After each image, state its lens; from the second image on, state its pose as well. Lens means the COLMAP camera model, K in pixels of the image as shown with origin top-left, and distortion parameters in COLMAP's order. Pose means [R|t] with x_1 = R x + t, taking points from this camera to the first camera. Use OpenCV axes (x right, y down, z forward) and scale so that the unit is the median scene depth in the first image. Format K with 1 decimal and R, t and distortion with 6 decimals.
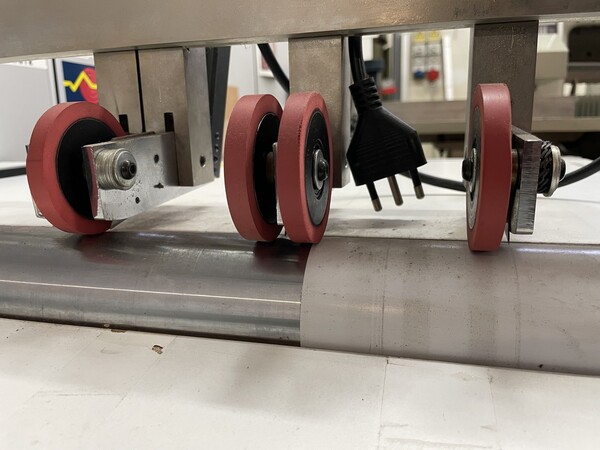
lens RADIAL K [[459.4, 0, 299.8], [0, 459.4, 225.1], [0, 0, 1]] dist [0.060700, -0.077645]
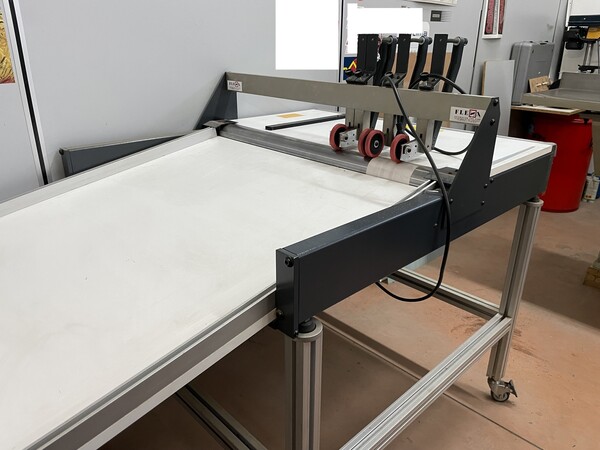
lens RADIAL K [[459.4, 0, 300.3], [0, 459.4, 225.0], [0, 0, 1]] dist [0.060700, -0.077645]
pose [[0.851372, 0.222523, -0.475026, 1.826397], [-0.131441, 0.967172, 0.217490, -0.230108], [0.507828, -0.122727, 0.852672, -3.715030]]
